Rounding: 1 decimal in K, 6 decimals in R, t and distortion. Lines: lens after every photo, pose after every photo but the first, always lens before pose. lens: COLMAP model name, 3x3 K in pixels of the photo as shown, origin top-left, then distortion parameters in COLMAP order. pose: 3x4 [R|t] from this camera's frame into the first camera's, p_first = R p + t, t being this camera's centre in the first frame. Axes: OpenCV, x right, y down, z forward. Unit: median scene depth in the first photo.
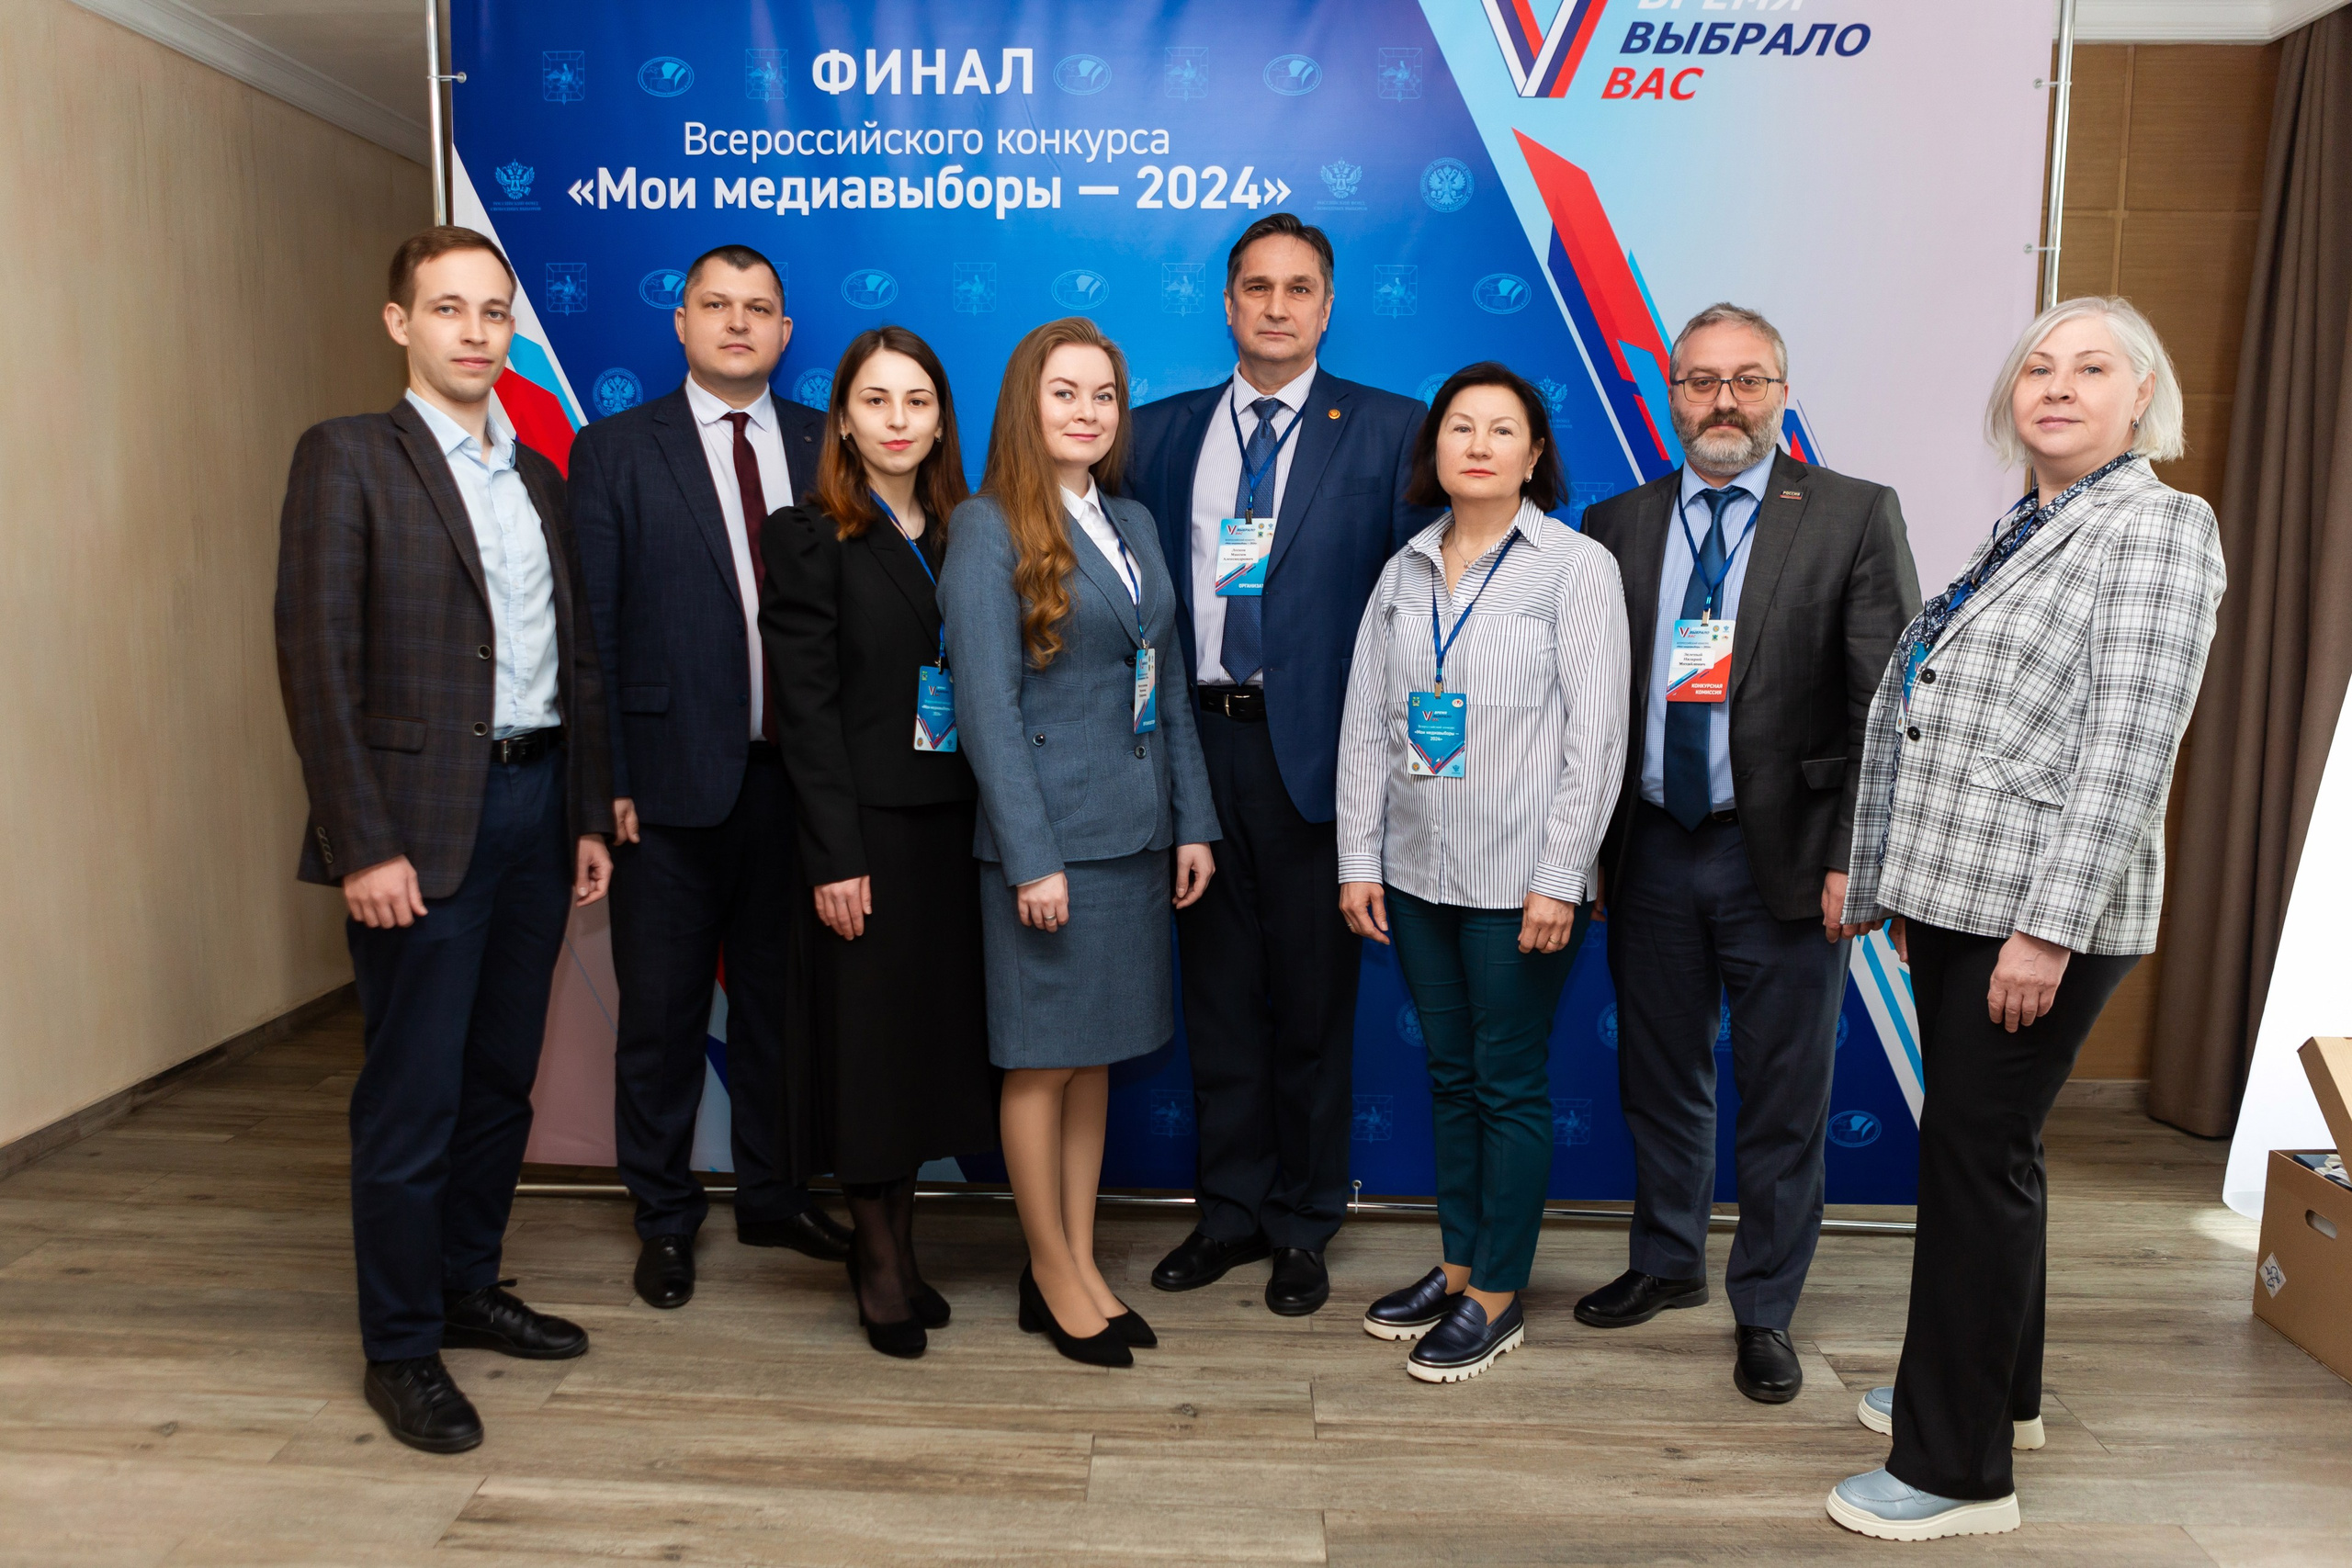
lens RADIAL K [[1847.6, 0, 1140.0], [0, 1847.6, 789.6], [0, 0, 1]] dist [-0.109105, 0.105508]
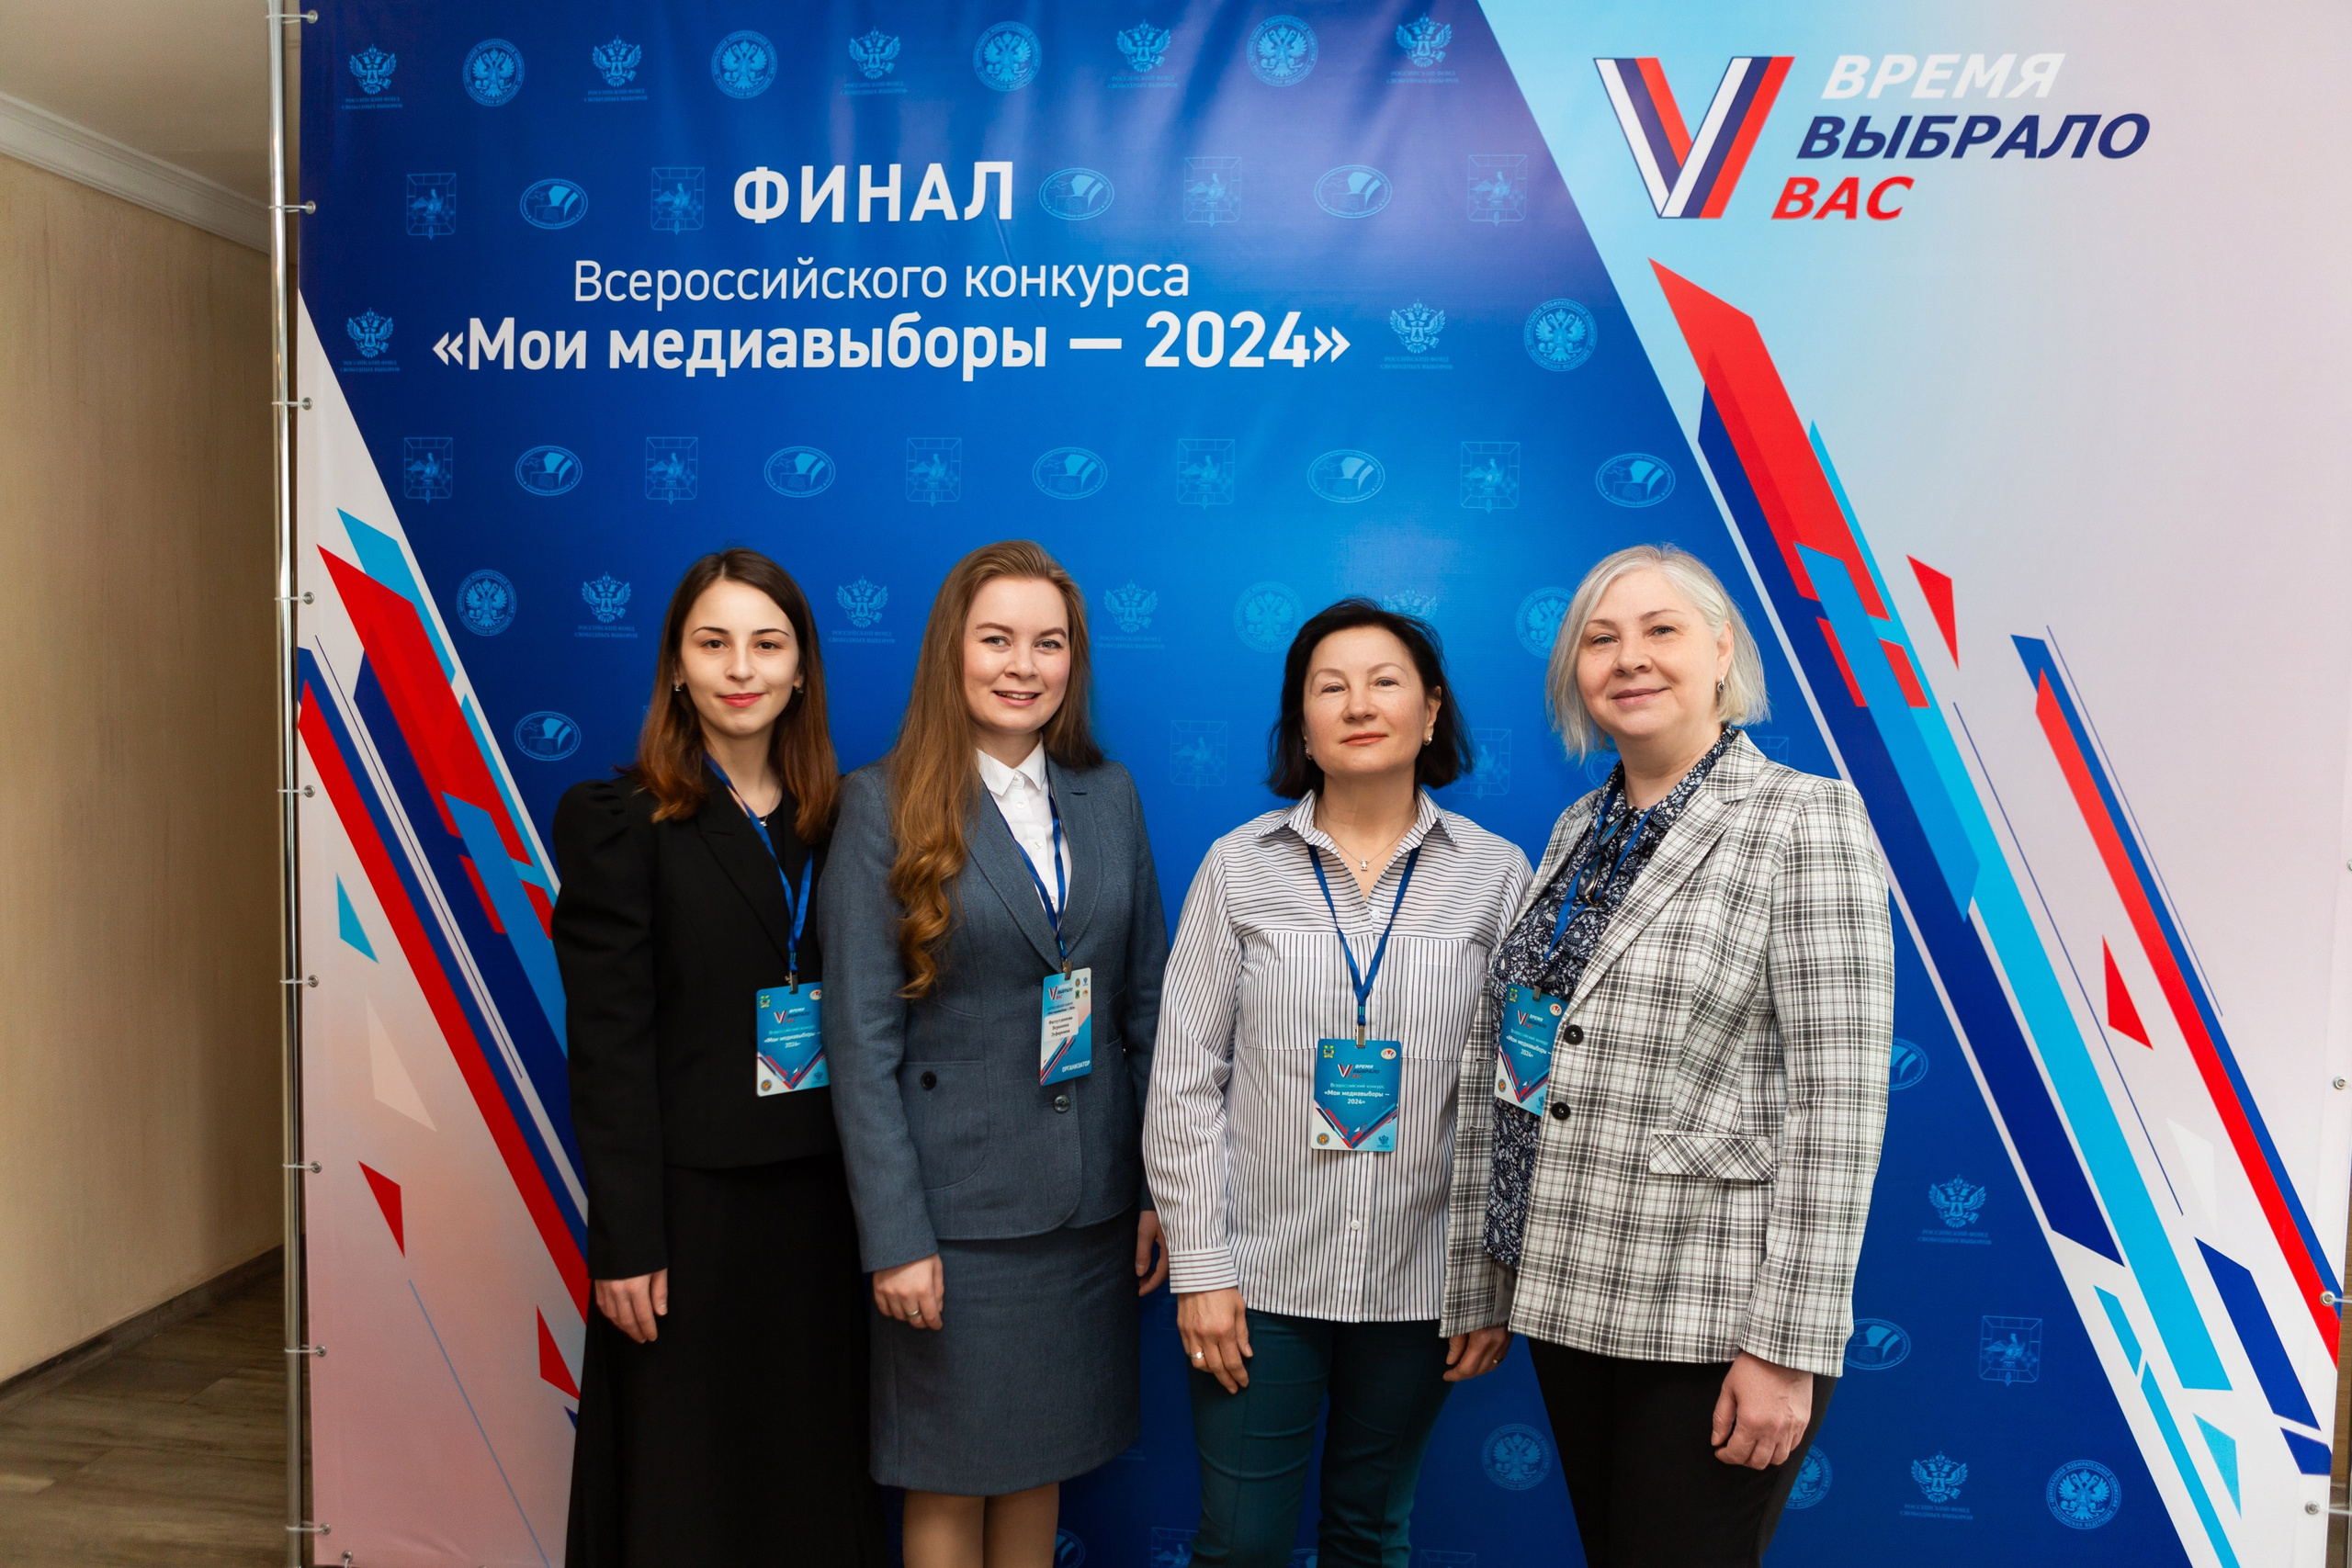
lens RADIAL K [[1782.6, 0, 1170.4], [0, 1782.6, 778.1], [0, 0, 1]] dist [-0.106248, 0.096250]
pose [[0.996627, 0.016013, -0.080489, 0.070452], [-0.021851, 0.997152, -0.072183, -0.096070], [0.079104, 0.073698, 0.994138, 0.285958]]
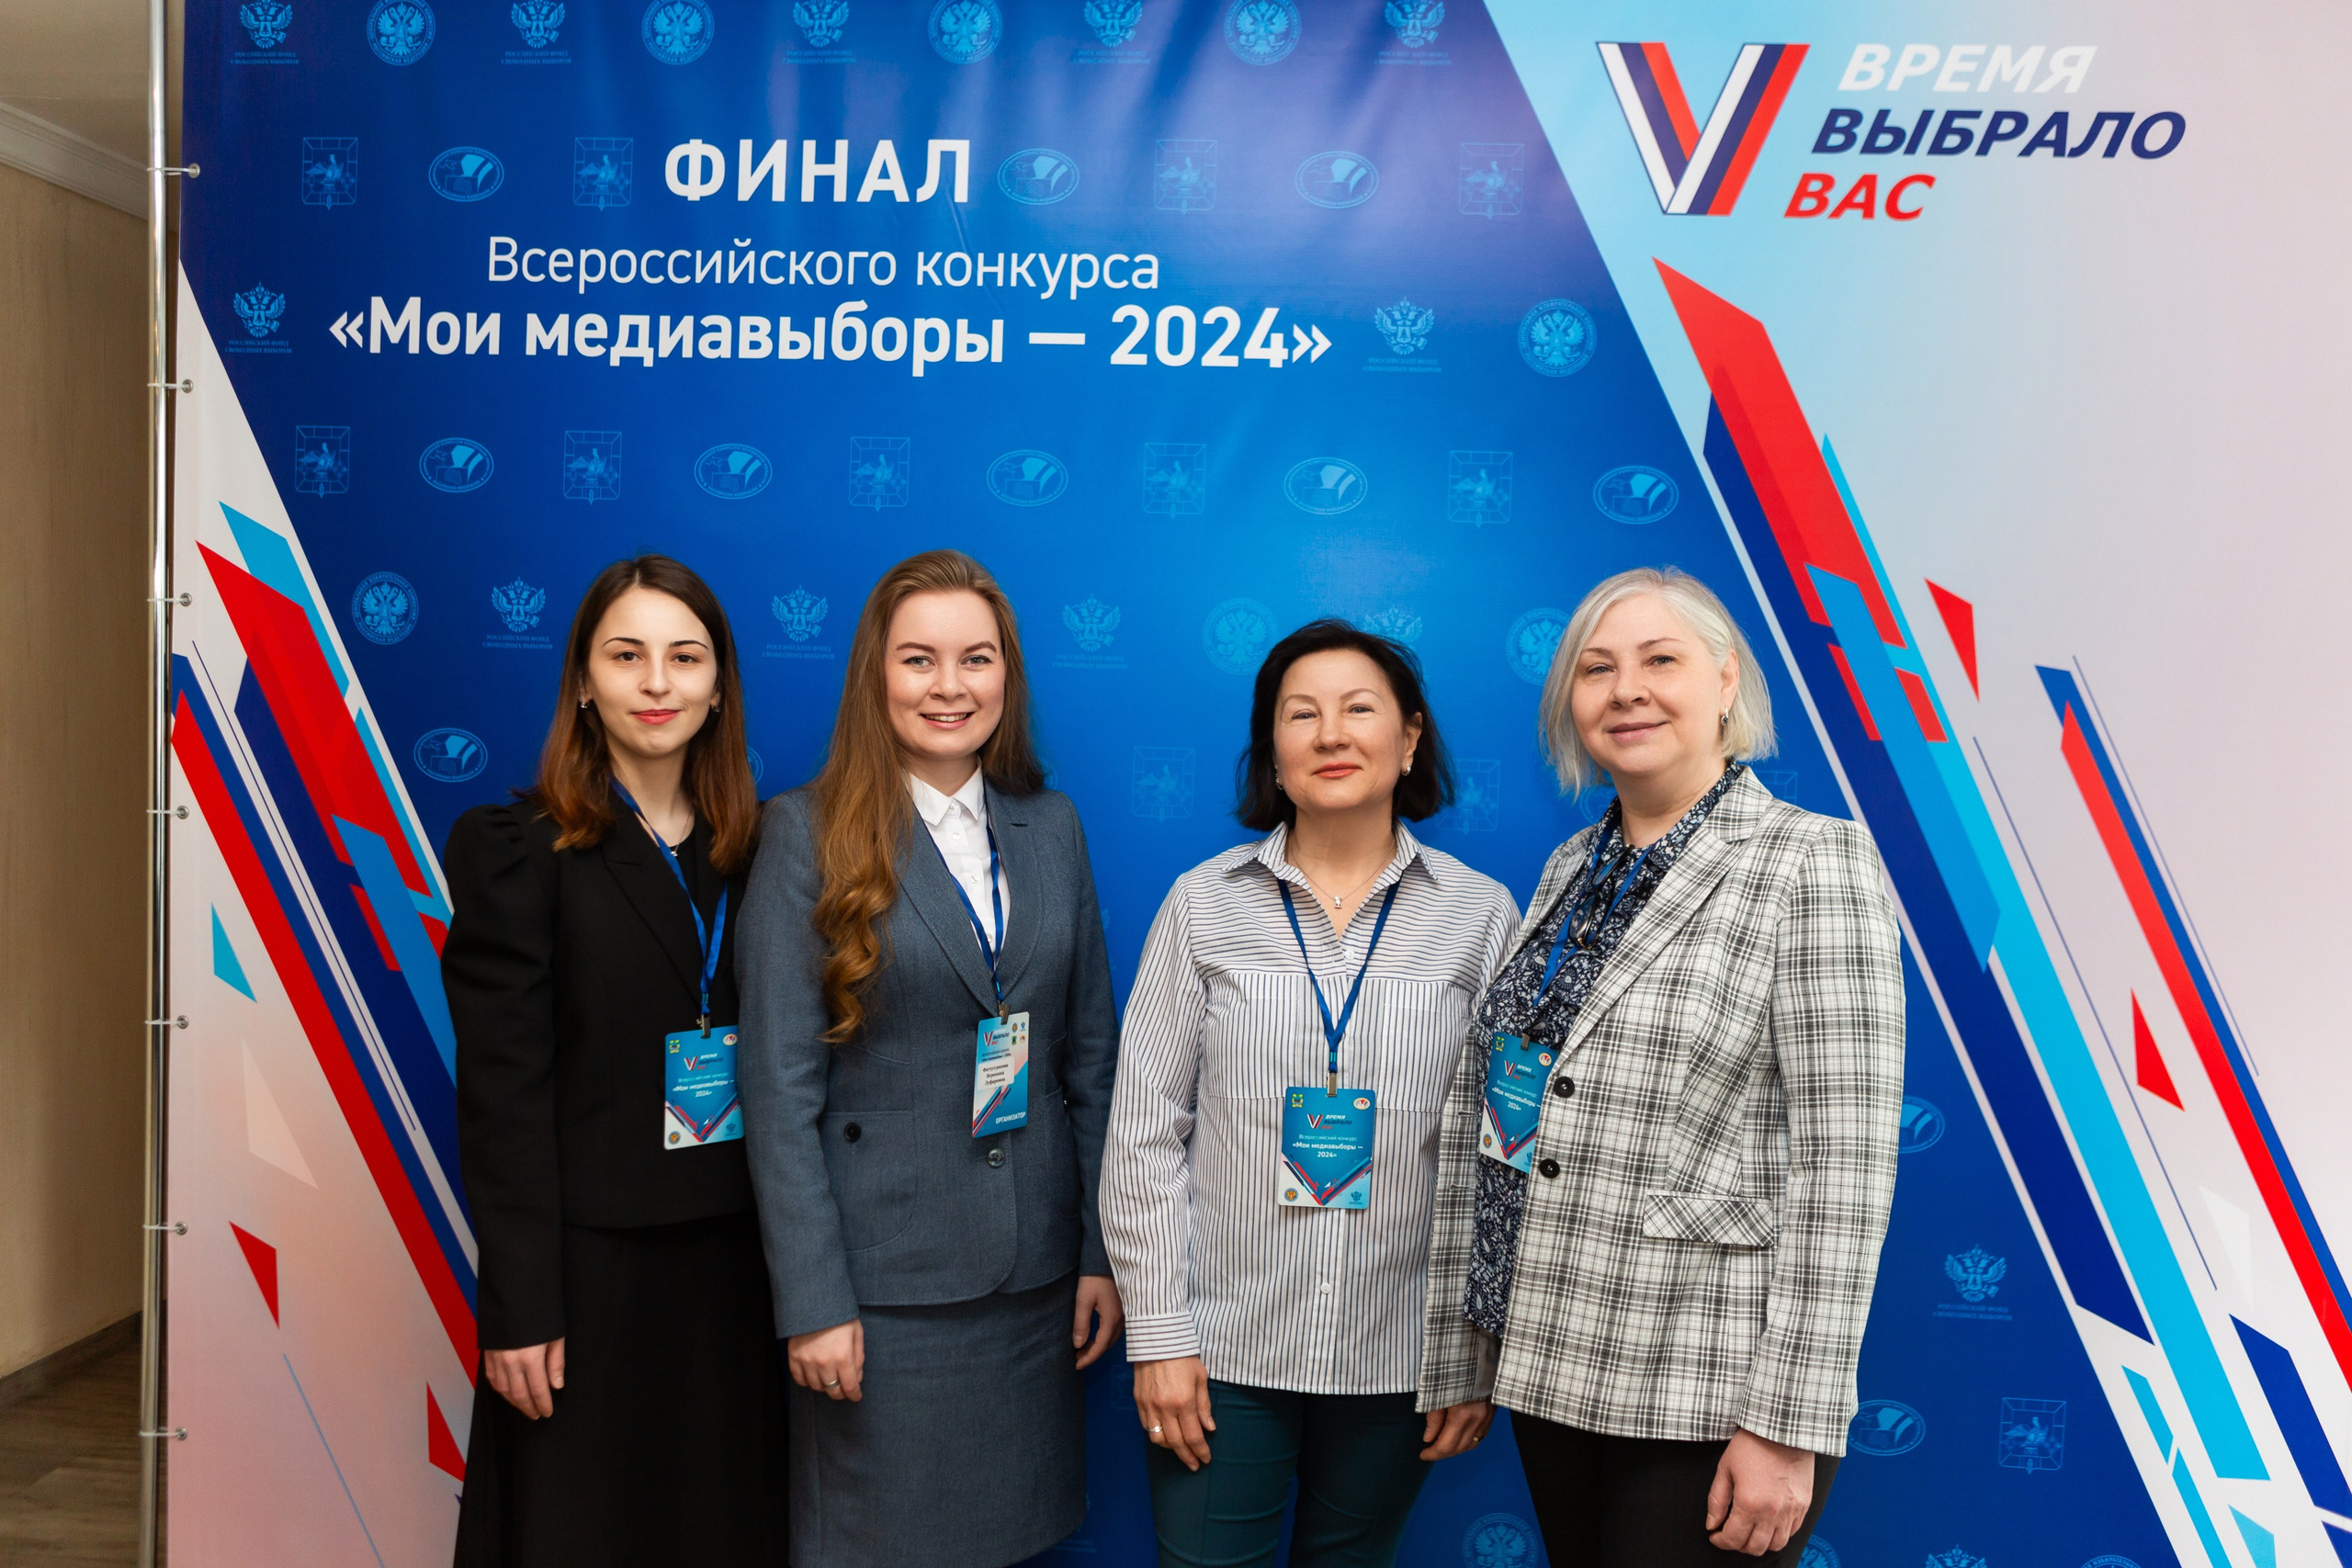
lens RADIAL K [[2107.7, 0, 1164.5], [0, 2107.7, 788.8], [0, 0, 1]] dist [-0.108164, 0.139407]
pose [[0.997938, 0.026594, -0.058417, 0.070299], [-0.031541, 0.995843, -0.085455, -0.088451], [0.055901, 0.087122, 0.994628, 0.217254]]
